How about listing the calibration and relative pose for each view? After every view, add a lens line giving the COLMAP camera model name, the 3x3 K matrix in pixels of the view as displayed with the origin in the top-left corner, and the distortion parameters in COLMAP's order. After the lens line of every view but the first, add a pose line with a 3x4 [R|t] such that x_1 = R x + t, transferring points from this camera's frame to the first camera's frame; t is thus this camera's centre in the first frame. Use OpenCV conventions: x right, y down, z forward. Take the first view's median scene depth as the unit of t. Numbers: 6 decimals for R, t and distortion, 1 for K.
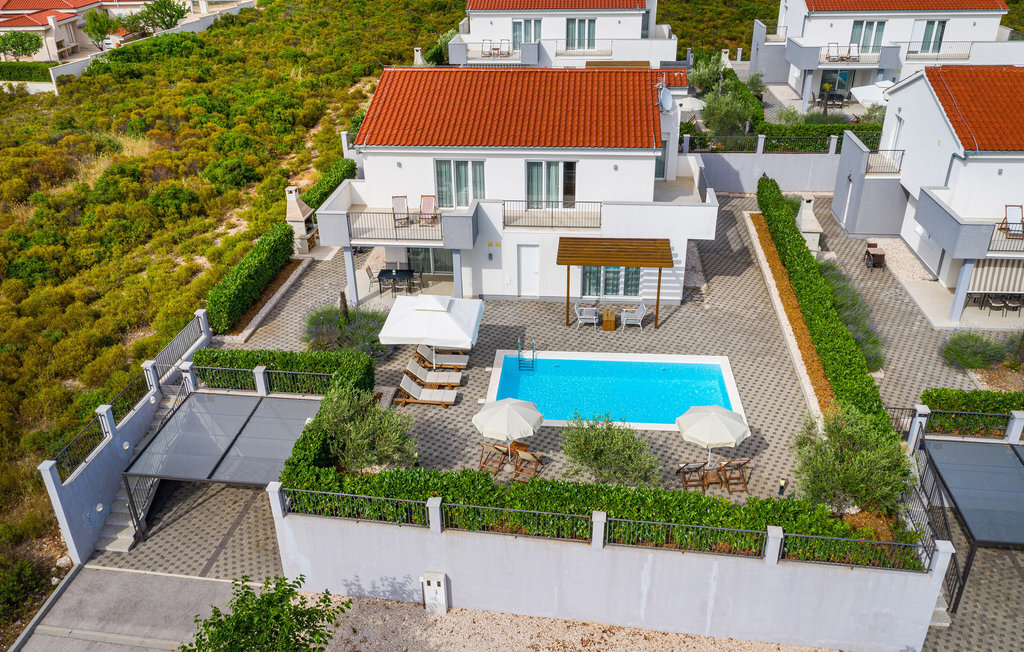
lens RADIAL K [[820.6, 0, 517.6], [0, 820.6, 334.2], [0, 0, 1]] dist [0.005888, 0.005645]
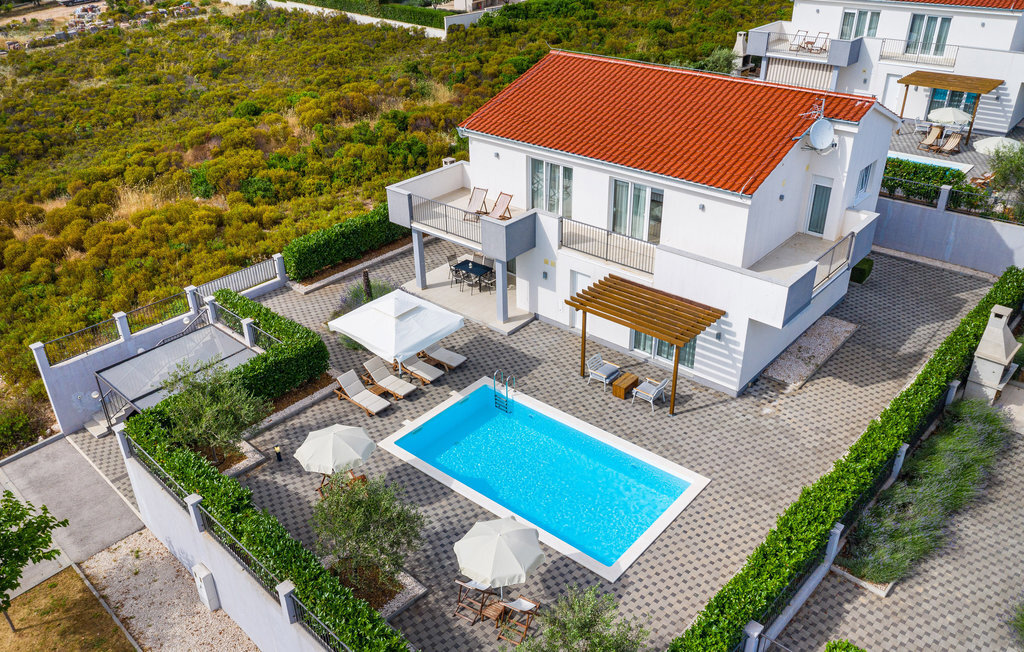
lens RADIAL K [[820.6, 0, 509.5], [0, 820.6, 328.7], [0, 0, 1]] dist [0.005888, 0.005645]
pose [[0.810700, 0.287790, -0.509845, 0.404608], [-0.270597, 0.956434, 0.109601, -0.125275], [0.519175, 0.049109, 0.853256, 0.218226]]
